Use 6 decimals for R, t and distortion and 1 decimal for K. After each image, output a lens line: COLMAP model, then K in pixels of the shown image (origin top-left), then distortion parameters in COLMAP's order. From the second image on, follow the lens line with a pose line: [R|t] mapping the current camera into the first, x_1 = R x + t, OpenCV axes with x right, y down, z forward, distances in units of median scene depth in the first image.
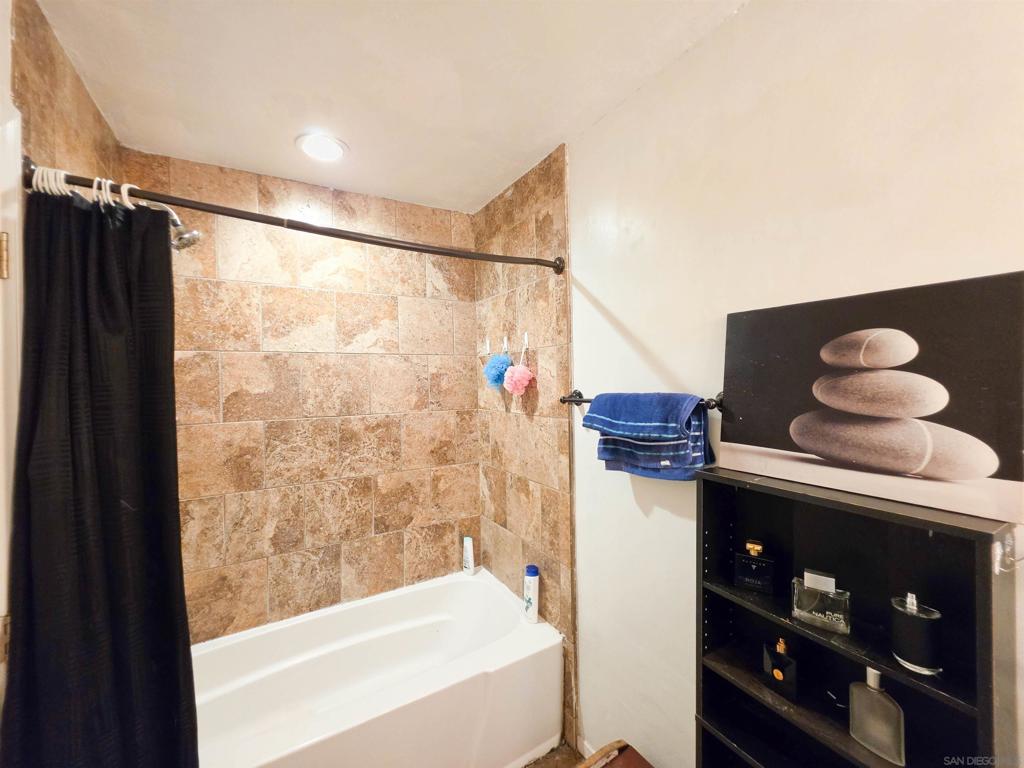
lens RADIAL K [[413.8, 0, 512.0], [0, 413.8, 384.0], [0, 0, 1]] dist [-0.000288, -0.000057]
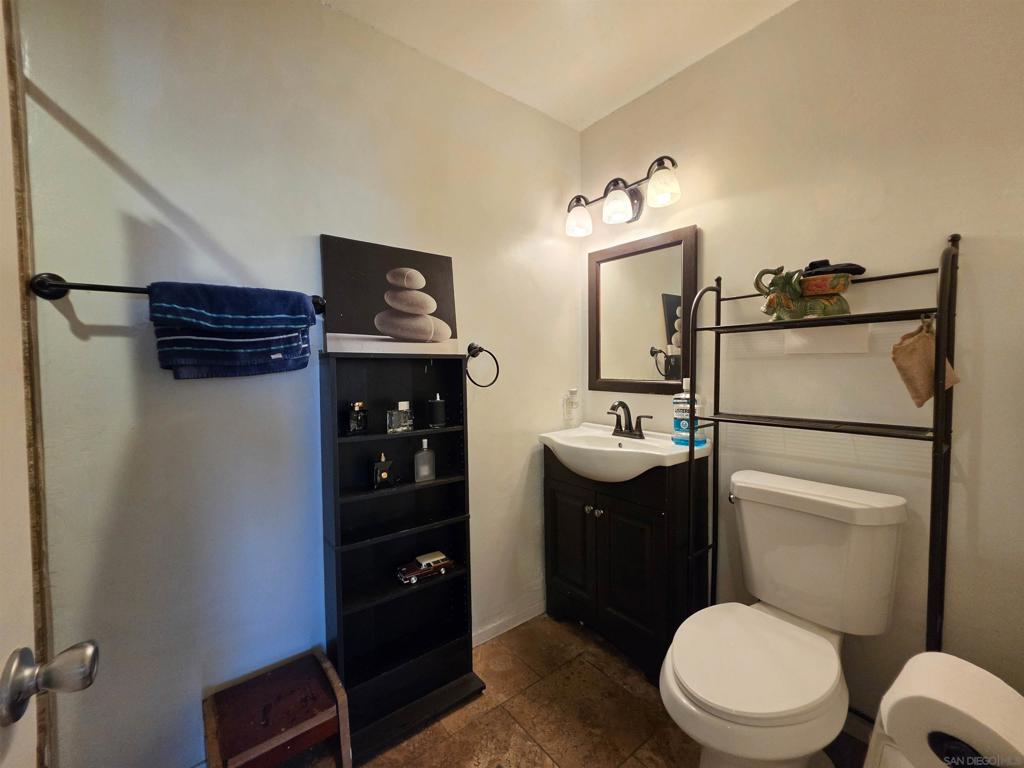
lens RADIAL K [[413.8, 0, 512.0], [0, 413.8, 384.0], [0, 0, 1]] dist [-0.000288, -0.000057]
pose [[-0.127876, -0.018832, 0.991611, -0.998284], [0.030338, 0.999278, 0.022890, 0.339424], [-0.991326, 0.033011, -0.127212, 0.719831]]
